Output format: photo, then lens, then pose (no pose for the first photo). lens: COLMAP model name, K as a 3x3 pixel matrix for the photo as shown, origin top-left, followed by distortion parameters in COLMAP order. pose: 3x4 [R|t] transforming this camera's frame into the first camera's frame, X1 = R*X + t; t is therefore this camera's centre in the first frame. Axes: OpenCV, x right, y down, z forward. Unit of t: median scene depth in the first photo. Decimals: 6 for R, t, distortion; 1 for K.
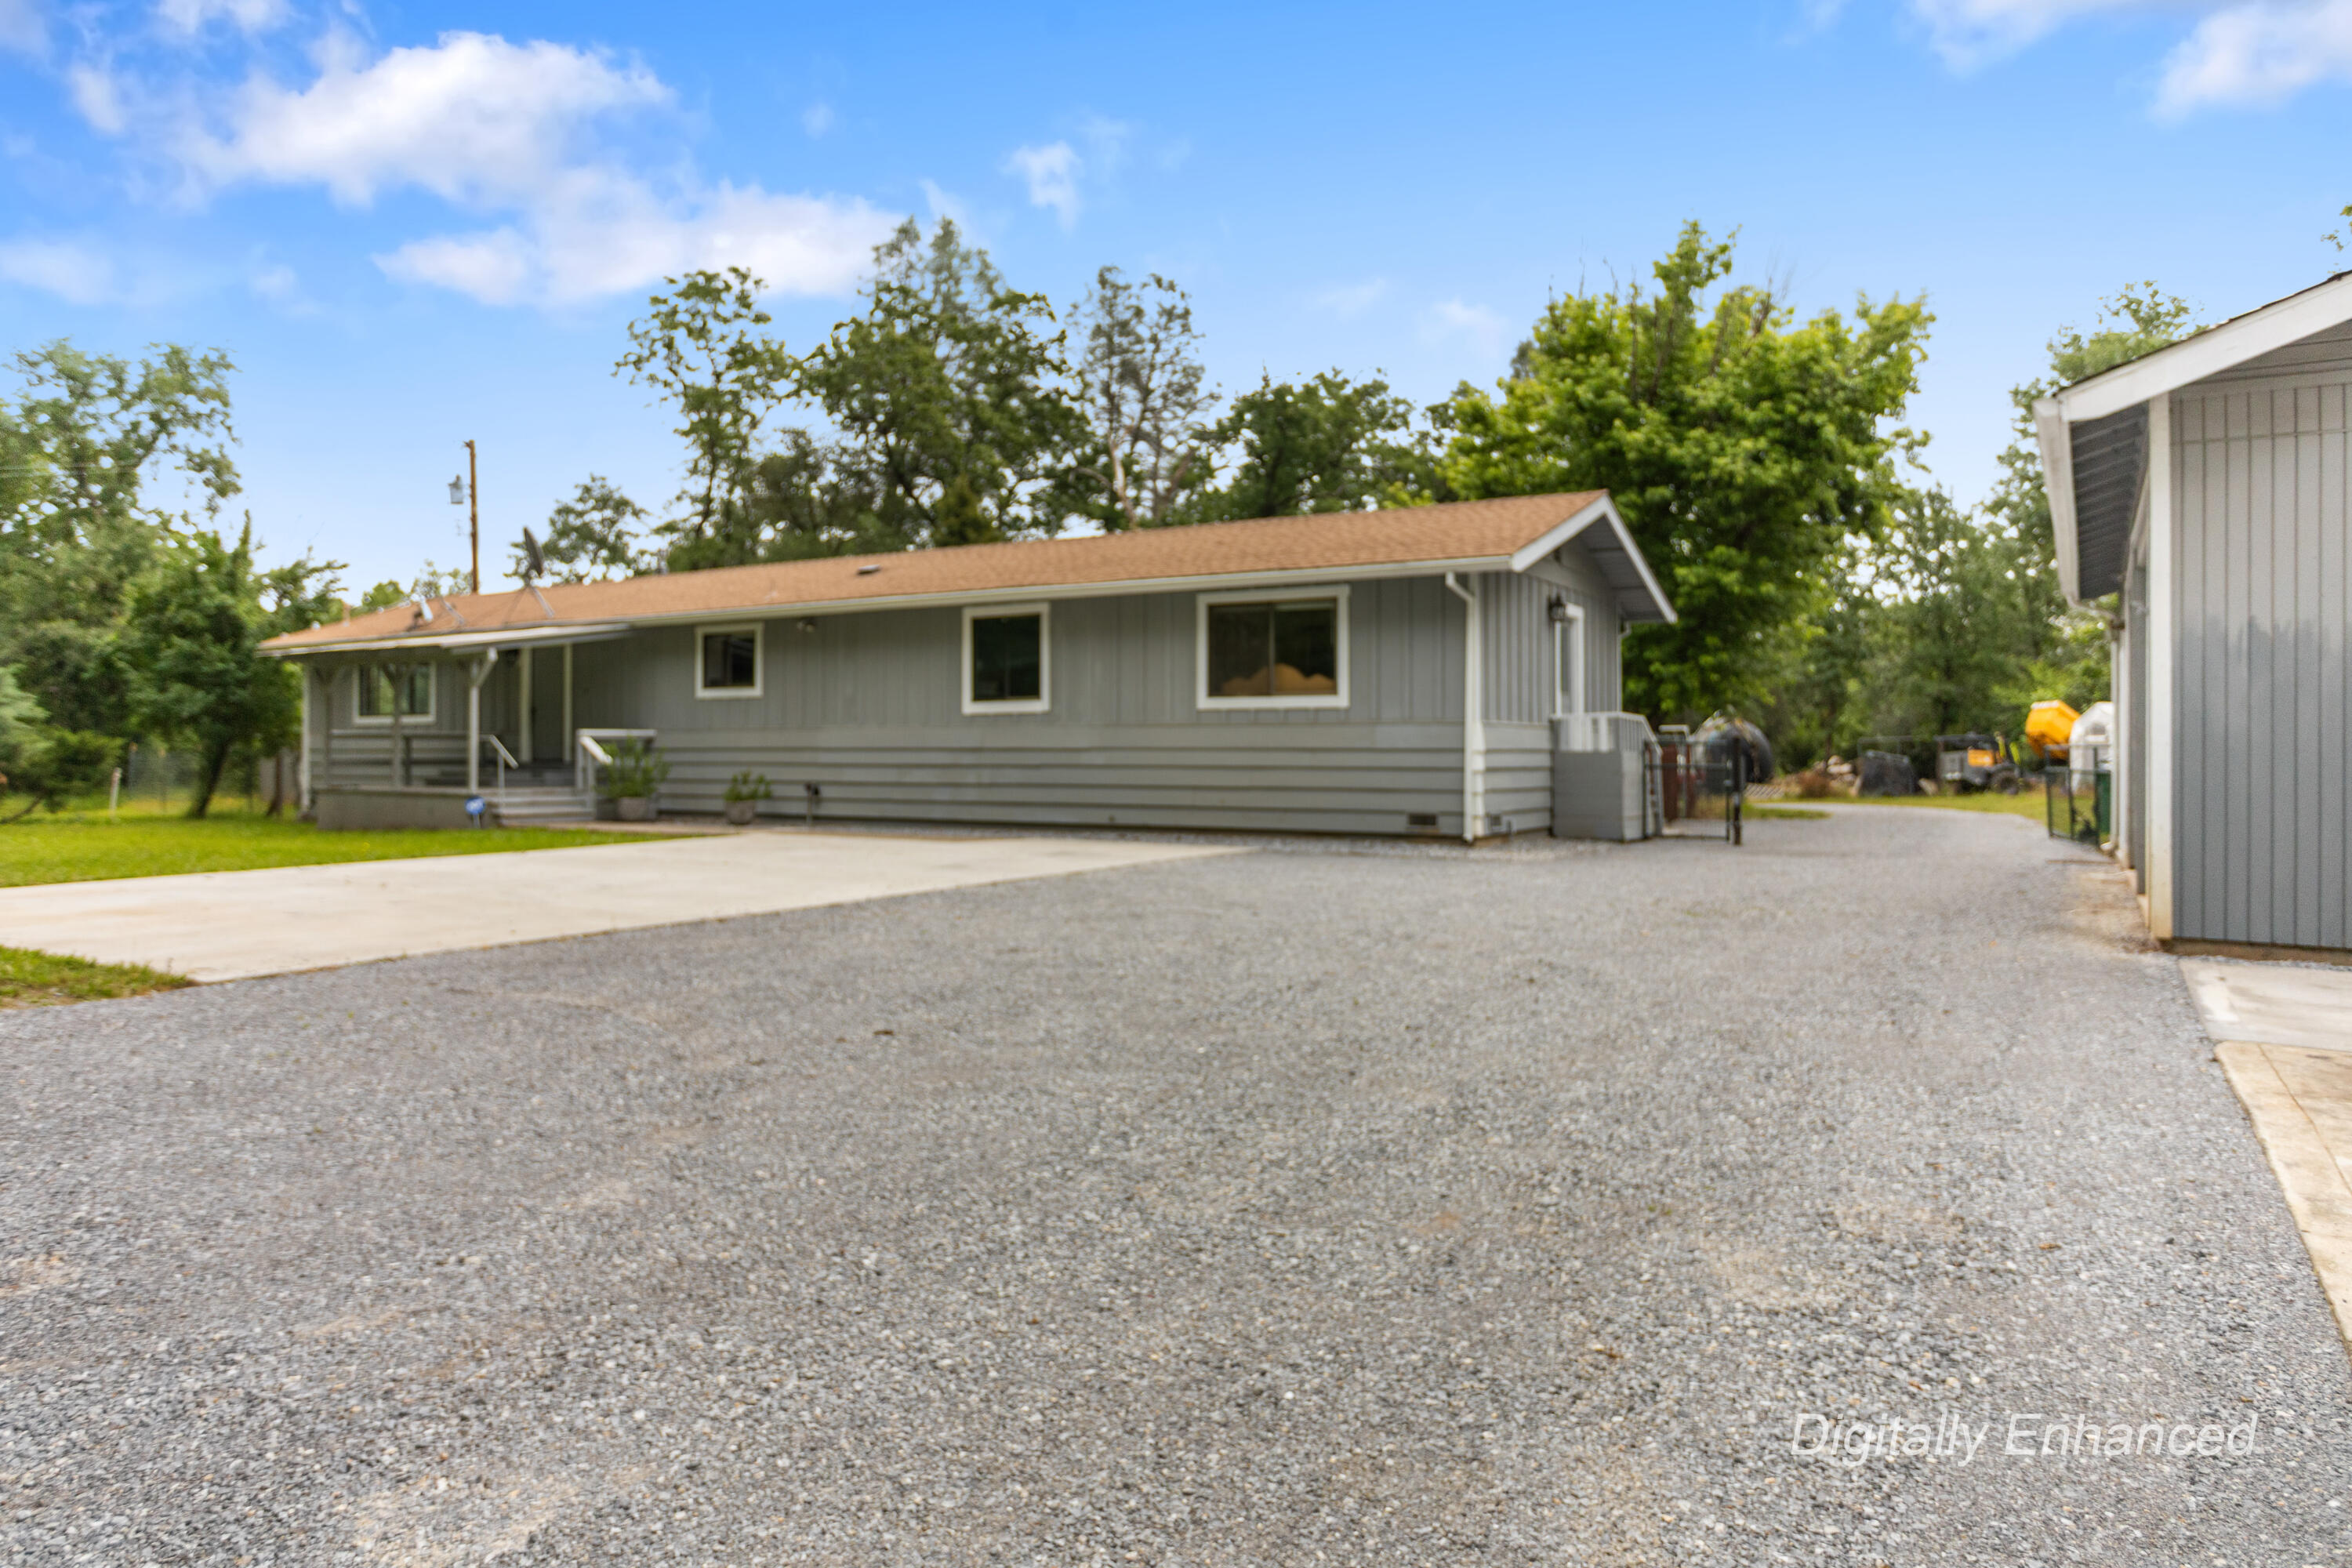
lens RADIAL K [[1506.2, 0, 1170.3], [0, 1506.2, 770.0], [0, 0, 1]] dist [-0.015189, 0.000904]
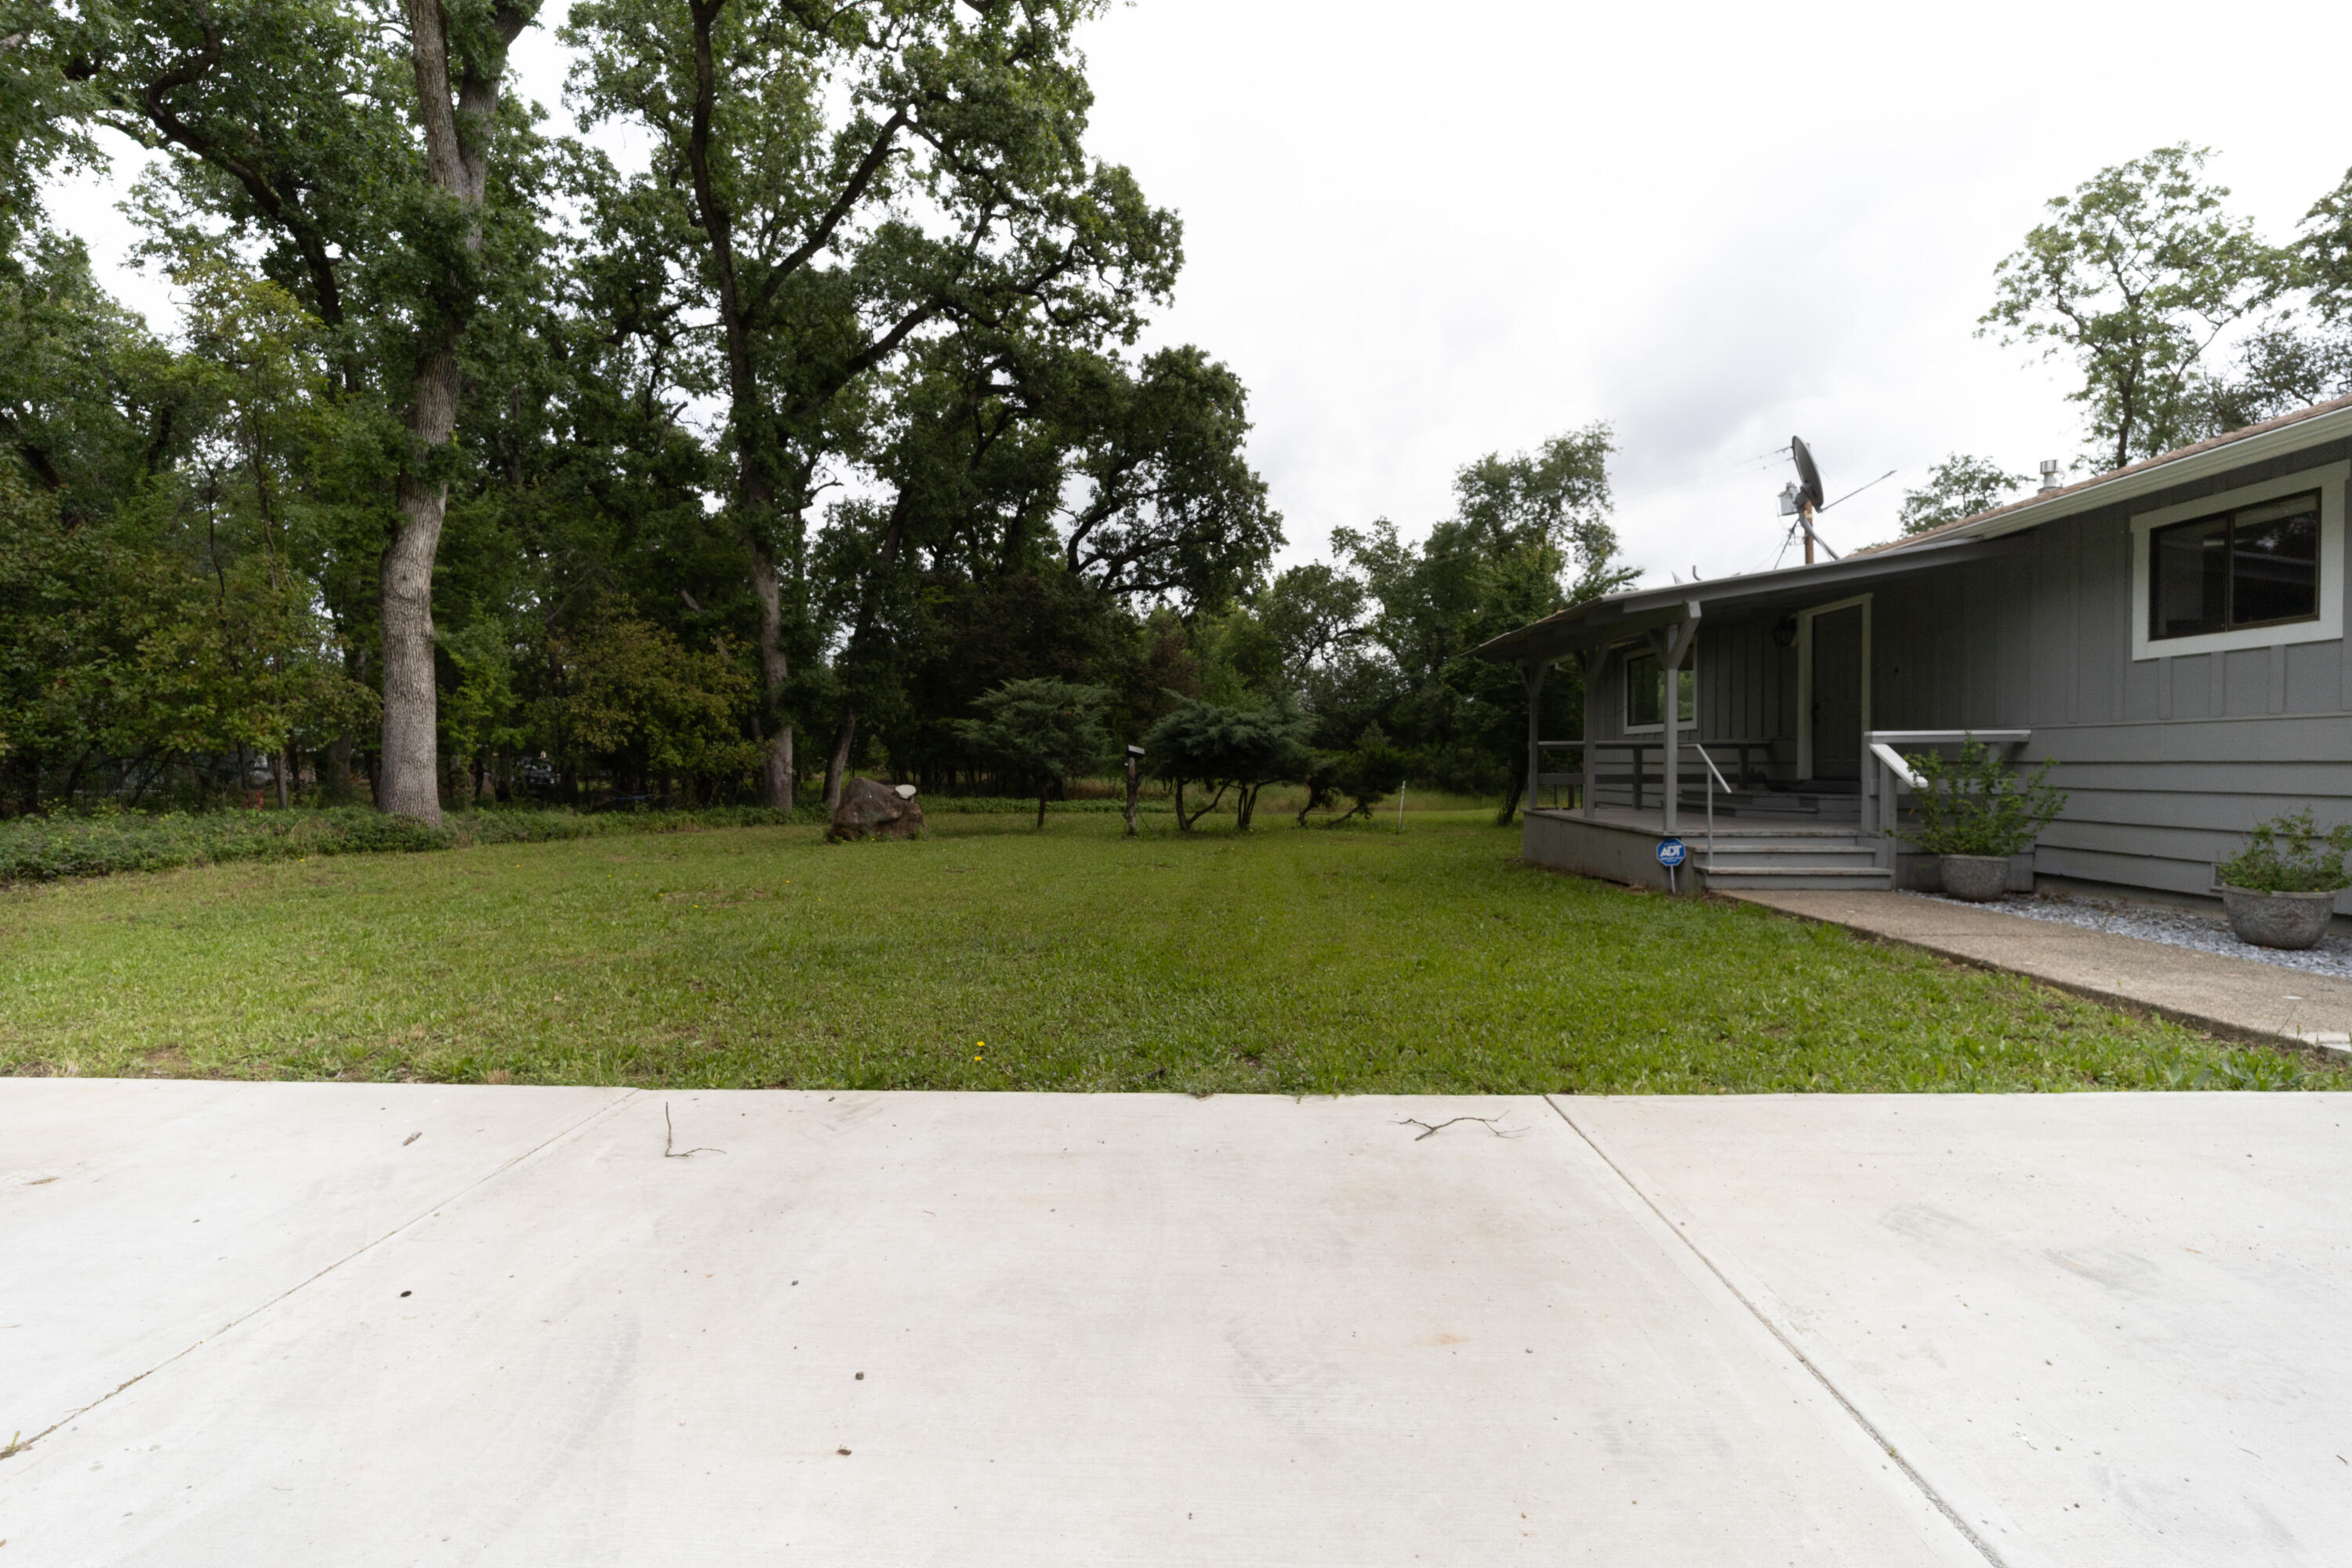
lens RADIAL K [[999.3, 0, 1168.8], [0, 999.3, 753.8], [0, 0, 1]] dist [-0.003947, 0.000364]
pose [[0.495463, -0.008272, -0.868589, -0.192048], [-0.007344, 0.999879, -0.013712, -0.009853], [0.868598, 0.013173, 0.495343, 0.575335]]
